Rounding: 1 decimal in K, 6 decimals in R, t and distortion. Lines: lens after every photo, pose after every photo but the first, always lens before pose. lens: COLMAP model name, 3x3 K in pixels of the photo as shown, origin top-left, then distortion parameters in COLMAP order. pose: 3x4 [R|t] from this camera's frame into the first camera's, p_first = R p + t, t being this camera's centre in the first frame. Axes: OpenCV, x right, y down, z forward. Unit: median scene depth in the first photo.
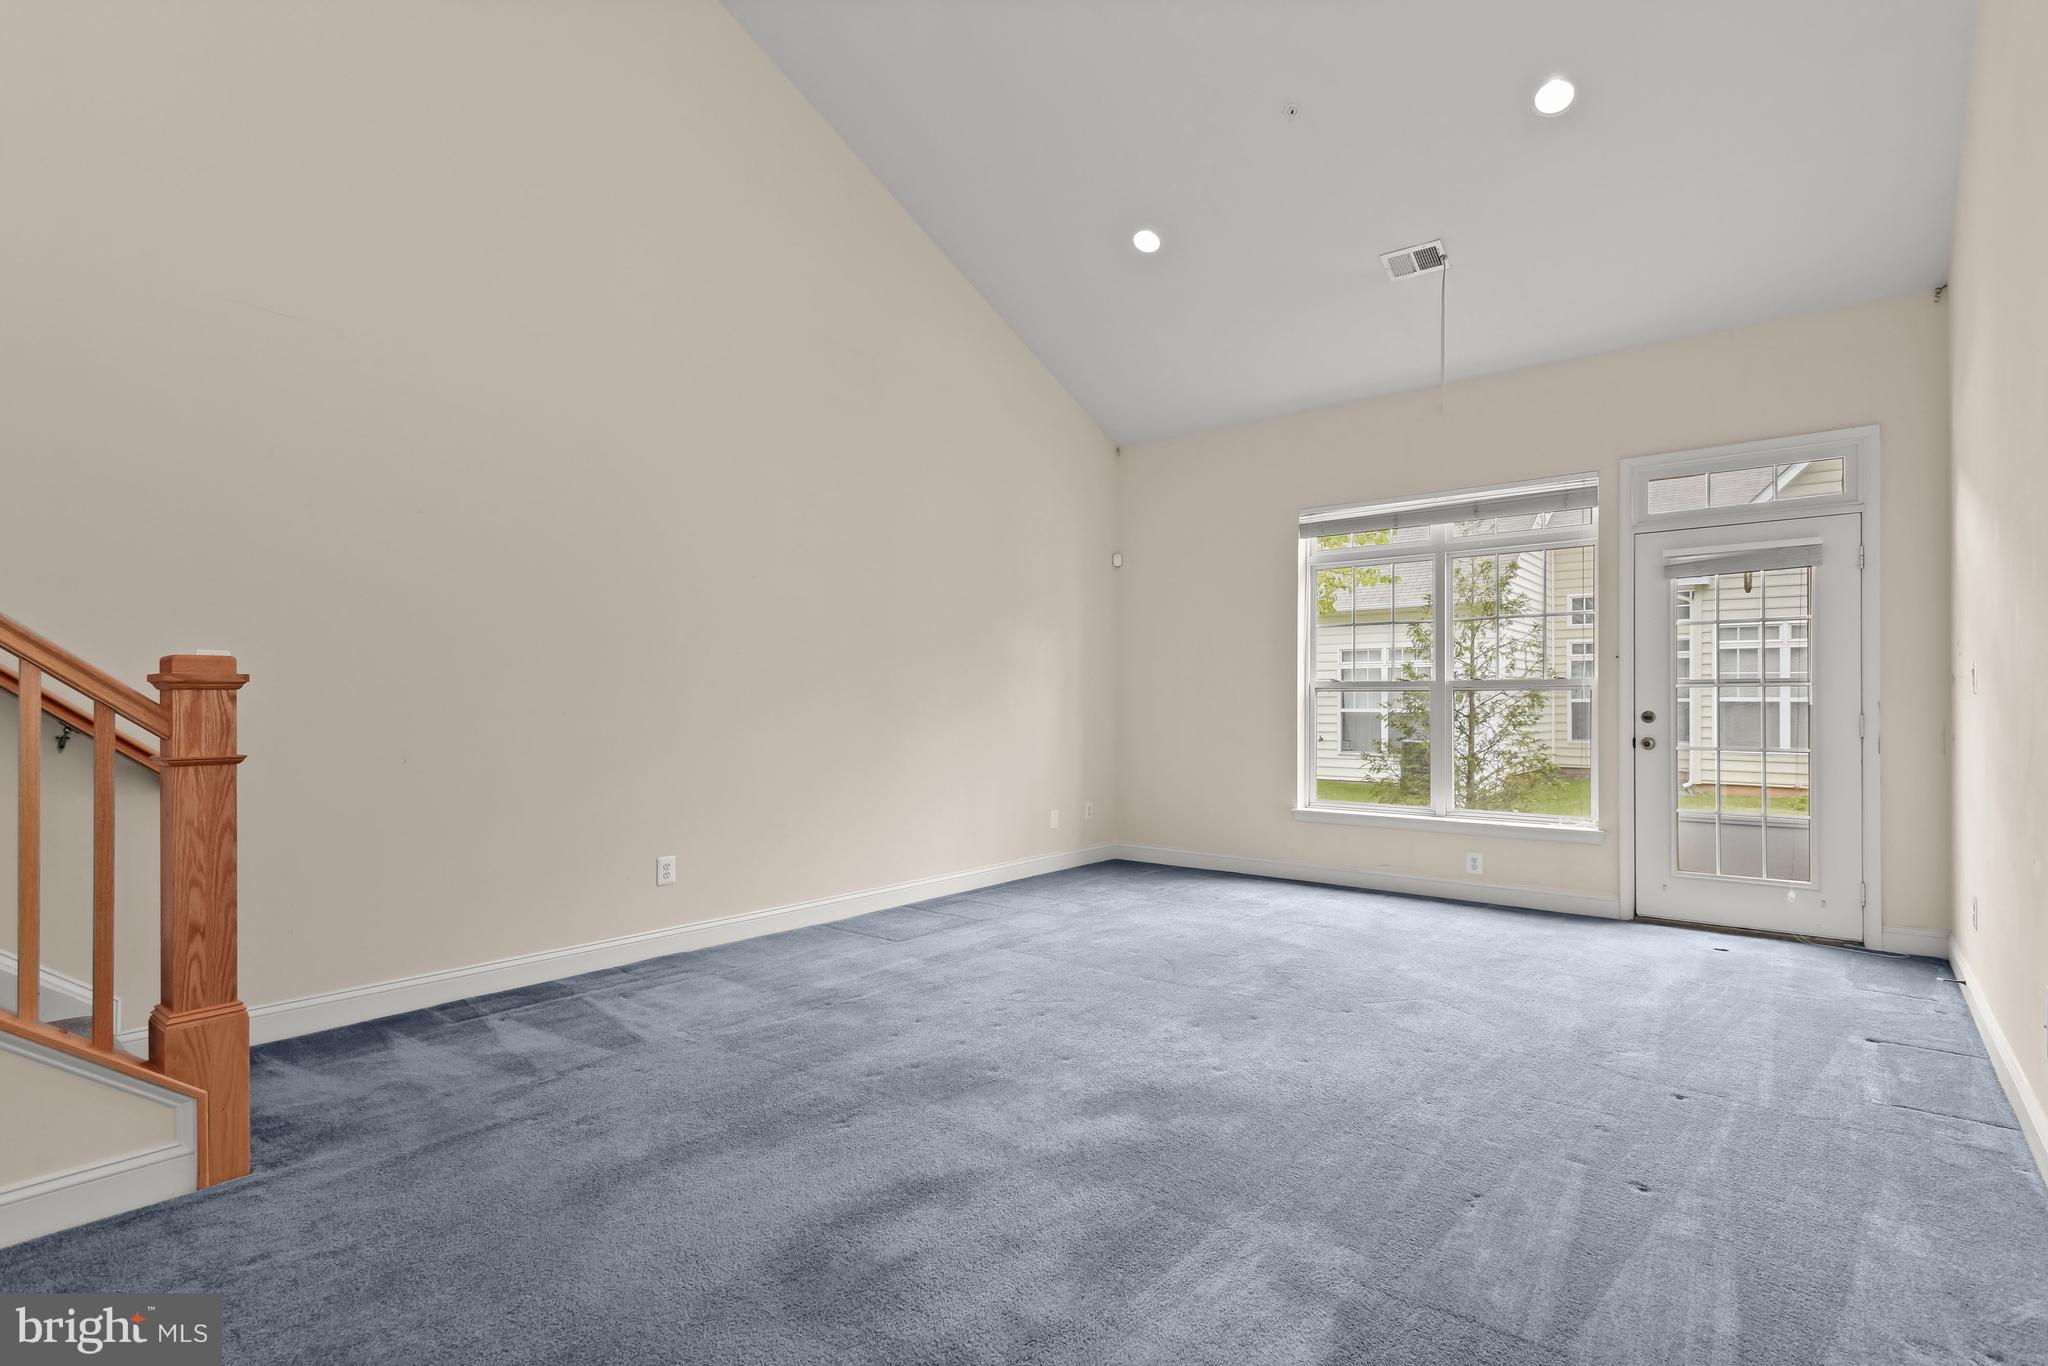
lens RADIAL K [[991.4, 0, 991.6], [0, 991.4, 692.4], [0, 0, 1]] dist [0.001611, 0.000114]
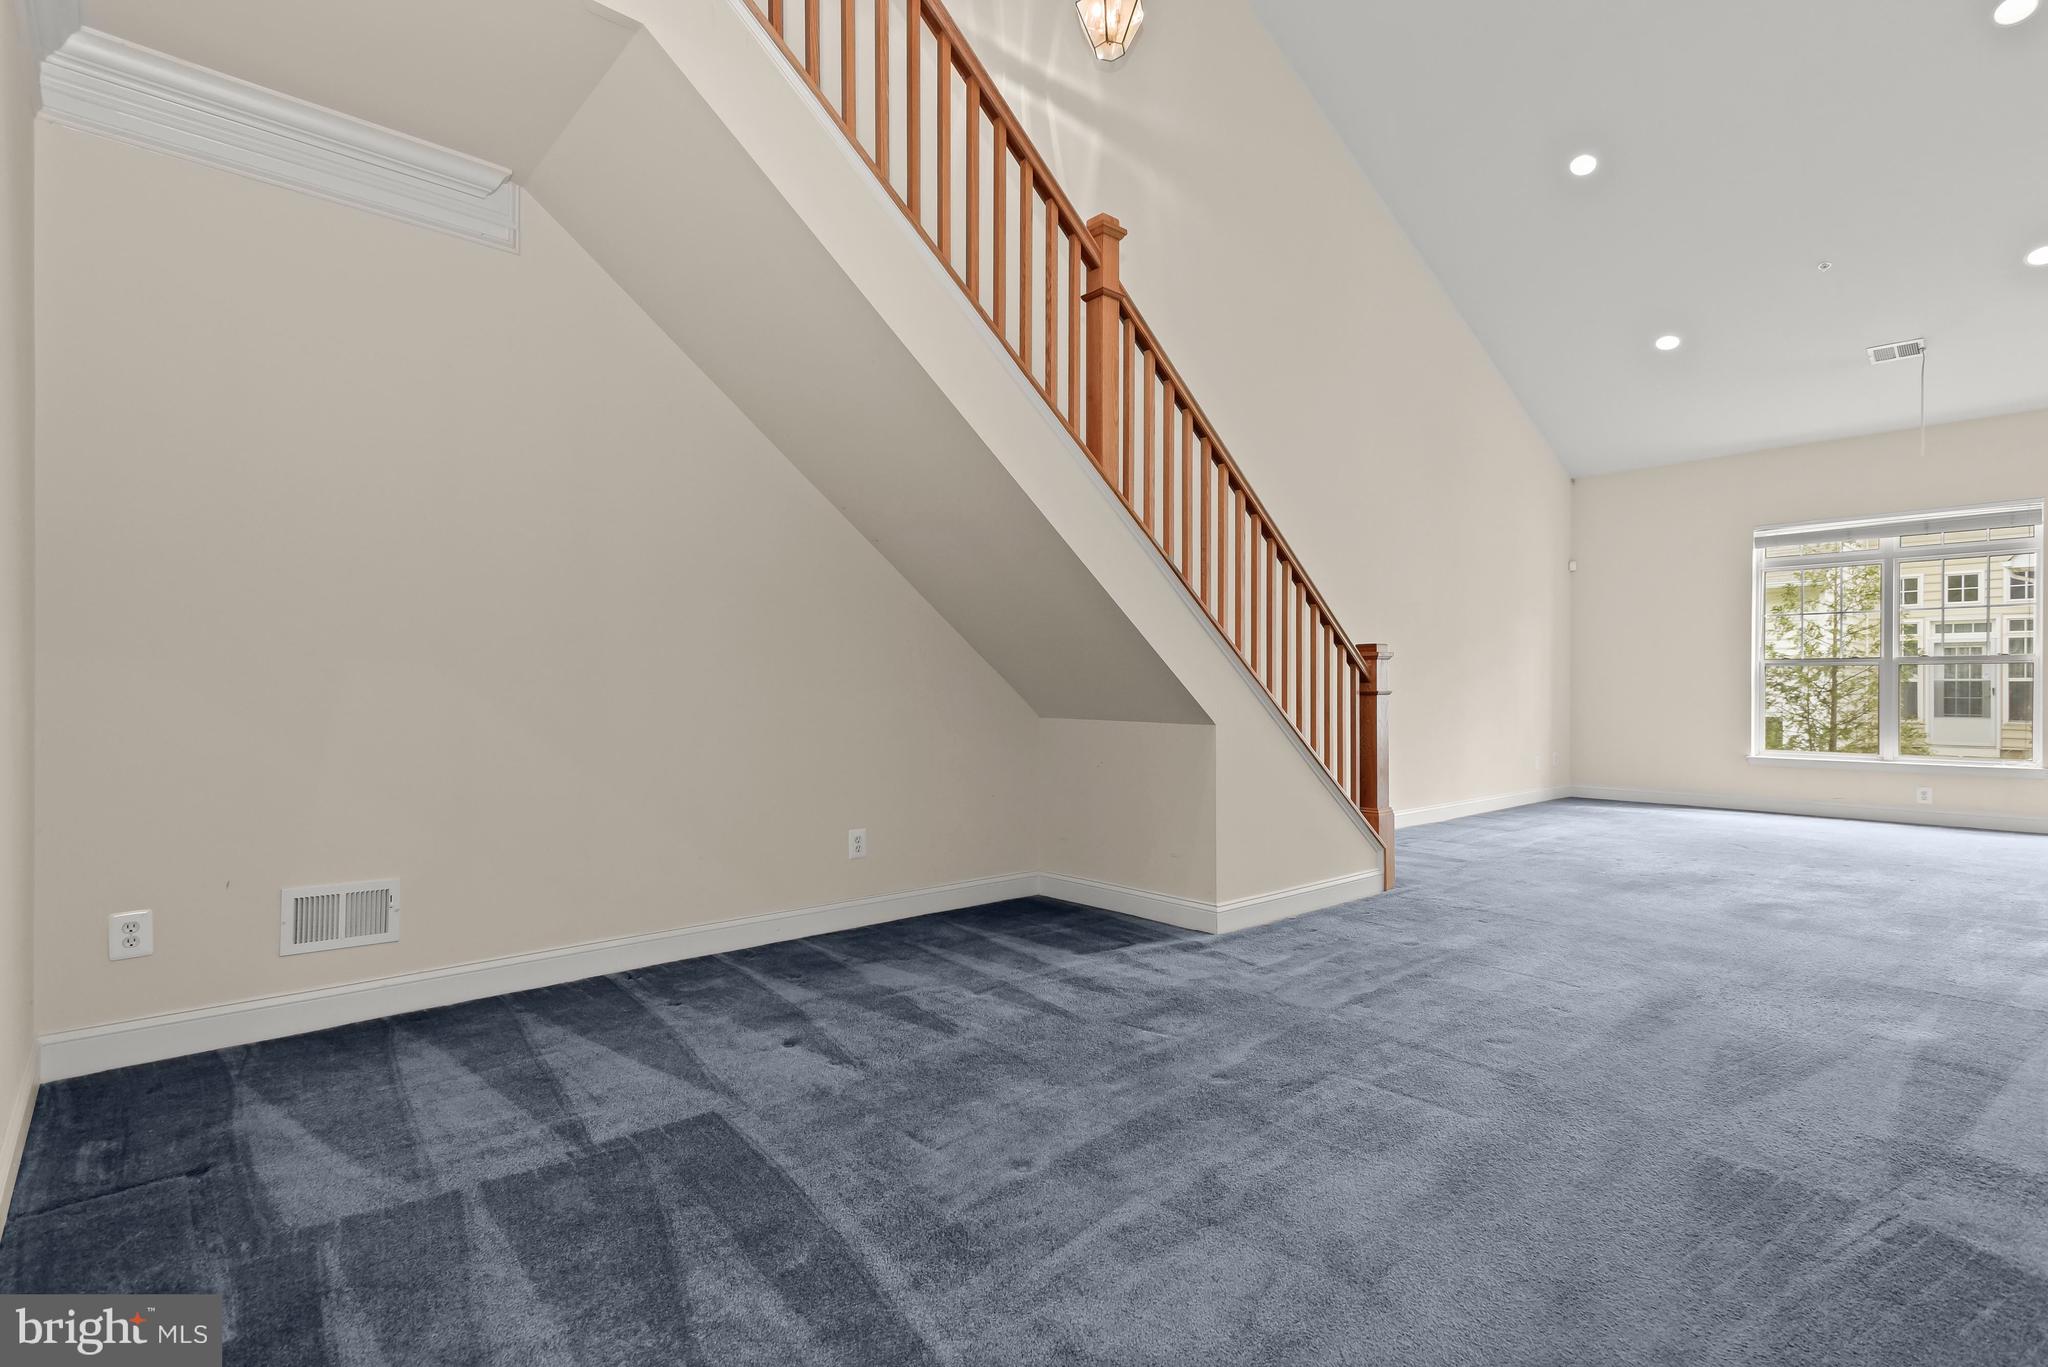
lens RADIAL K [[991.4, 0, 991.6], [0, 991.4, 692.9], [0, 0, 1]] dist [0.001611, 0.000114]
pose [[0.987217, -0.000517, -0.159383, -0.457550], [0.002721, 0.999904, 0.013612, 0.013289], [0.159361, -0.013872, 0.987123, -0.437143]]
